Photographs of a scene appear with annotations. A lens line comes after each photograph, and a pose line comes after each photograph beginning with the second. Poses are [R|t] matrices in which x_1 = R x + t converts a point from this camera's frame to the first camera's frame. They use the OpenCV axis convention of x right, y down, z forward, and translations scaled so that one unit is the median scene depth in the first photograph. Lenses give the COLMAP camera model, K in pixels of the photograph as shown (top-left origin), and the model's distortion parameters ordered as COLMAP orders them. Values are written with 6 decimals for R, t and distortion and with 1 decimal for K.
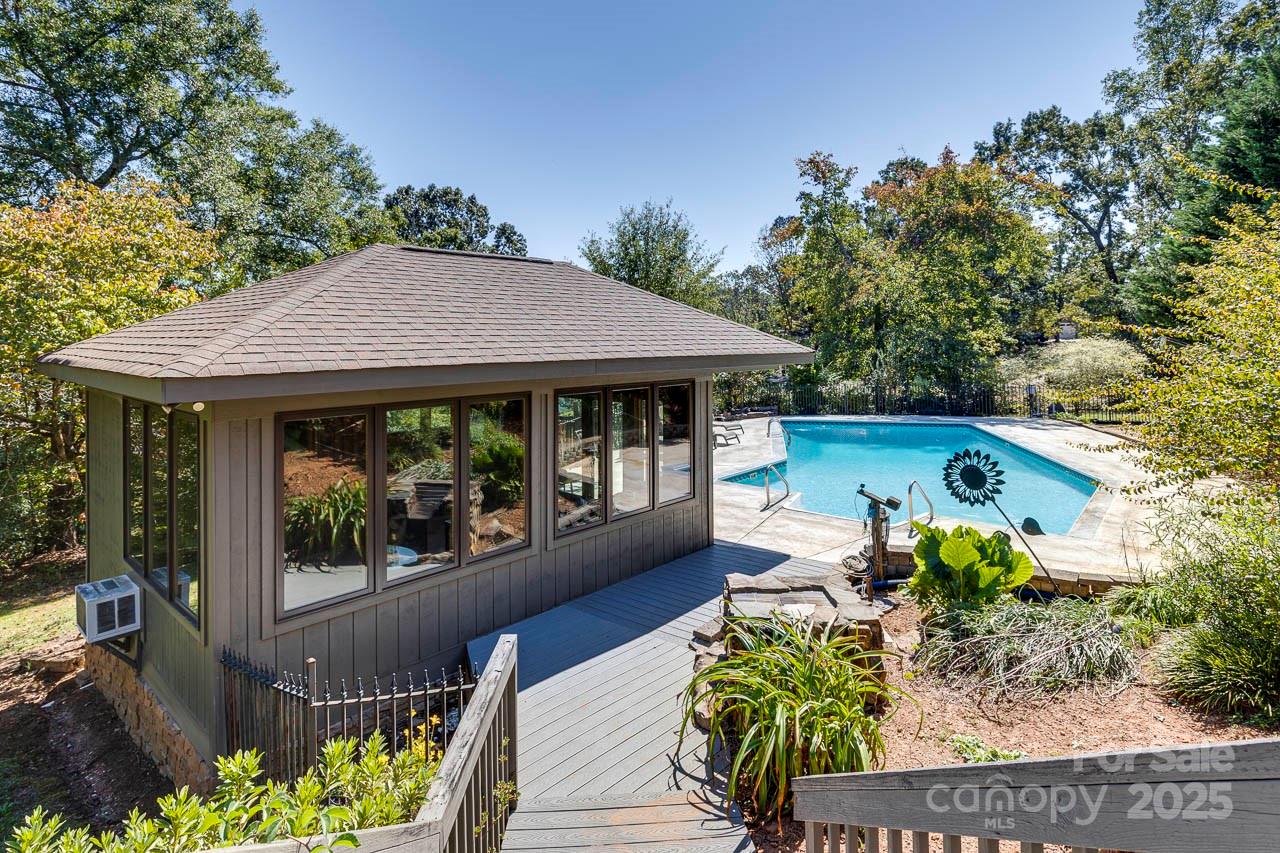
lens RADIAL K [[661.2, 0, 667.5], [0, 661.2, 340.1], [0, 0, 1]] dist [-0.002905, -0.000679]
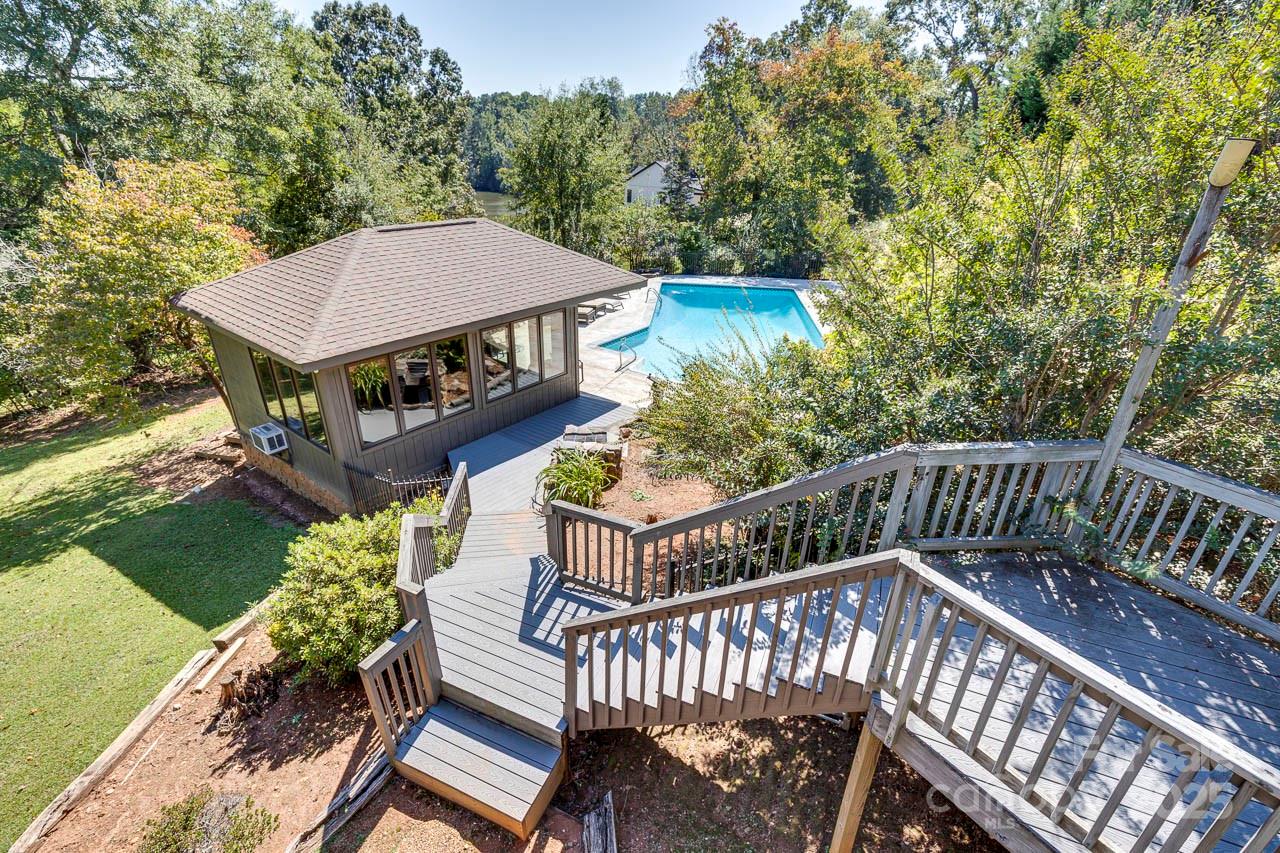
lens RADIAL K [[574.5, 0, 655.9], [0, 574.5, 411.5], [0, 0, 1]] dist [-0.001989, -0.000823]
pose [[0.996789, 0.002775, 0.080028, 0.052785], [-0.035903, 0.908801, 0.415683, -0.109858], [-0.071576, -0.417221, 0.905982, -0.162595]]
